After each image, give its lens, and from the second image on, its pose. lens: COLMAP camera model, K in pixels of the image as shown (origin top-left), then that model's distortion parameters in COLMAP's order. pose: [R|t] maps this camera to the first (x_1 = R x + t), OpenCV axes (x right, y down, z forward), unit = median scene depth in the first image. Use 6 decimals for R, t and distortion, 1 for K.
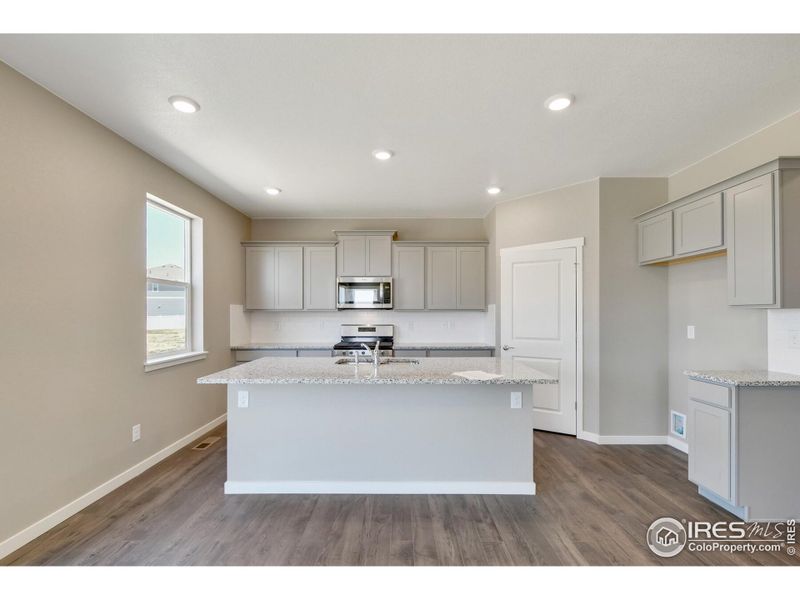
lens RADIAL K [[362.8, 0, 400.5], [0, 362.8, 310.4], [0, 0, 1]] dist [0.001725, 0.000109]
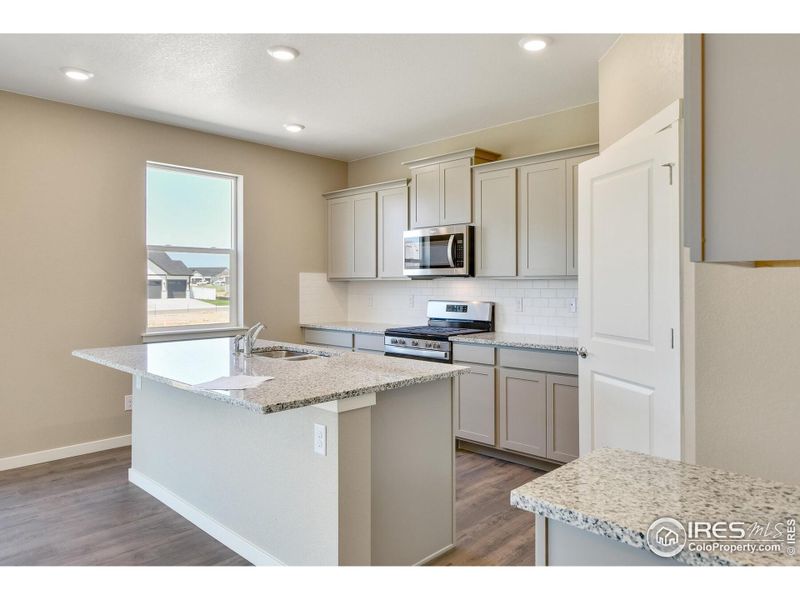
lens RADIAL K [[545.6, 0, 452.1], [0, 545.6, 289.8], [0, 0, 1]] dist [-0.004224, -0.004551]
pose [[0.744738, 0.006036, -0.667330, 0.610964], [0.009511, 0.999762, 0.019657, 0.000642], [0.667289, -0.020987, 0.744503, 0.307555]]
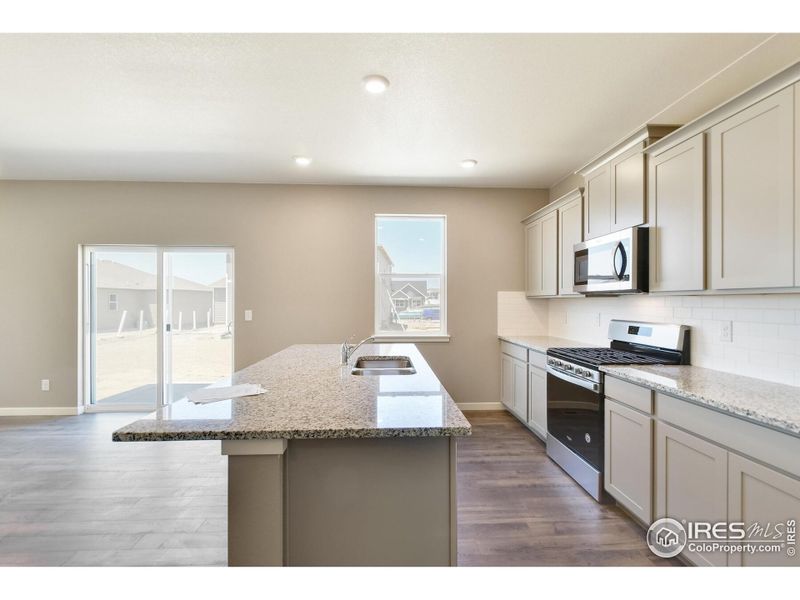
lens RADIAL K [[368.0, 0, 400.6], [0, 368.0, 302.9], [0, 0, 1]] dist [-0.000370, -0.000287]
pose [[0.032035, 0.003381, -0.999481, 0.489464], [0.009151, 0.999951, 0.003676, 0.007170], [0.999445, -0.009264, 0.032002, 0.708174]]
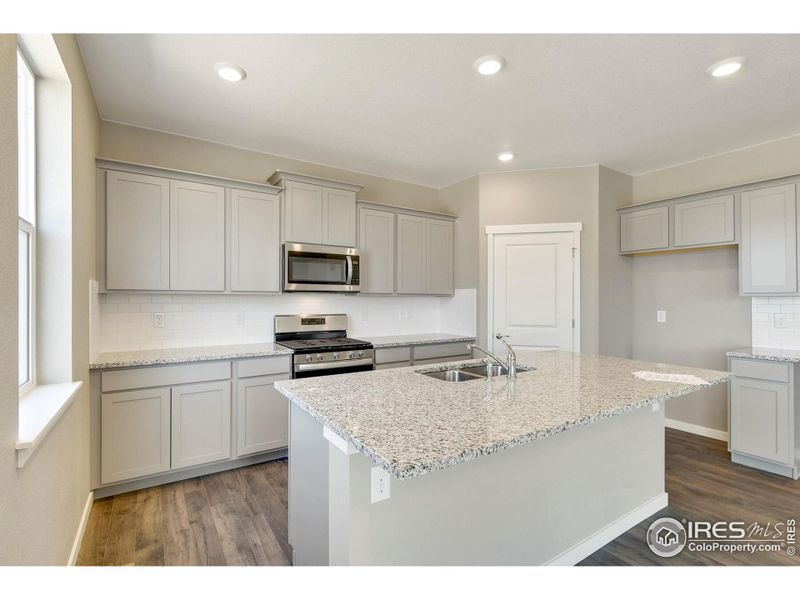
lens RADIAL K [[381.8, 0, 402.6], [0, 381.8, 294.0], [0, 0, 1]] dist [-0.001448, -0.000555]
pose [[0.840667, 0.009475, 0.541469, -0.387795], [-0.007847, 0.999955, -0.005316, 0.002446], [-0.541495, 0.000220, 0.840704, 0.327726]]
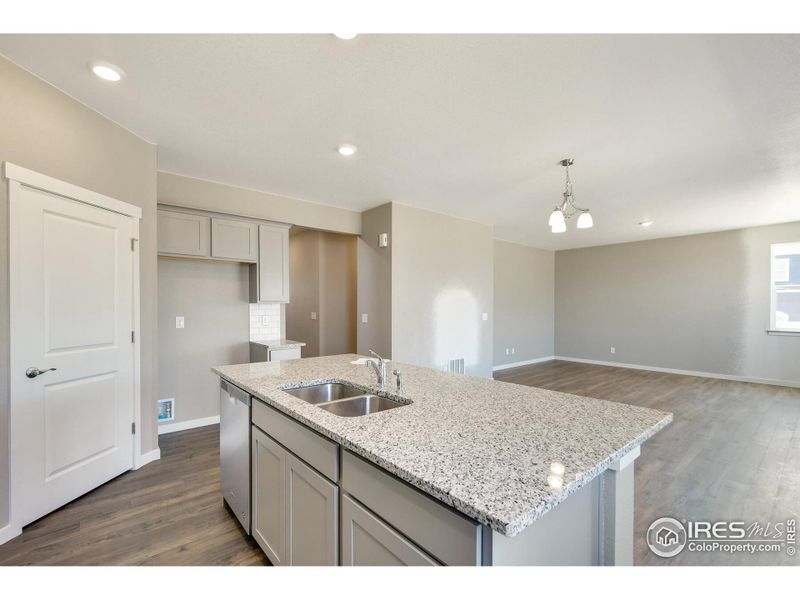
lens RADIAL K [[362.8, 0, 400.5], [0, 362.8, 310.4], [0, 0, 1]] dist [0.001725, 0.000109]
pose [[-0.636080, -0.020208, 0.771358, -0.377524], [-0.023755, 0.999696, 0.006601, -0.000471], [-0.771257, -0.014125, -0.636367, 0.888537]]
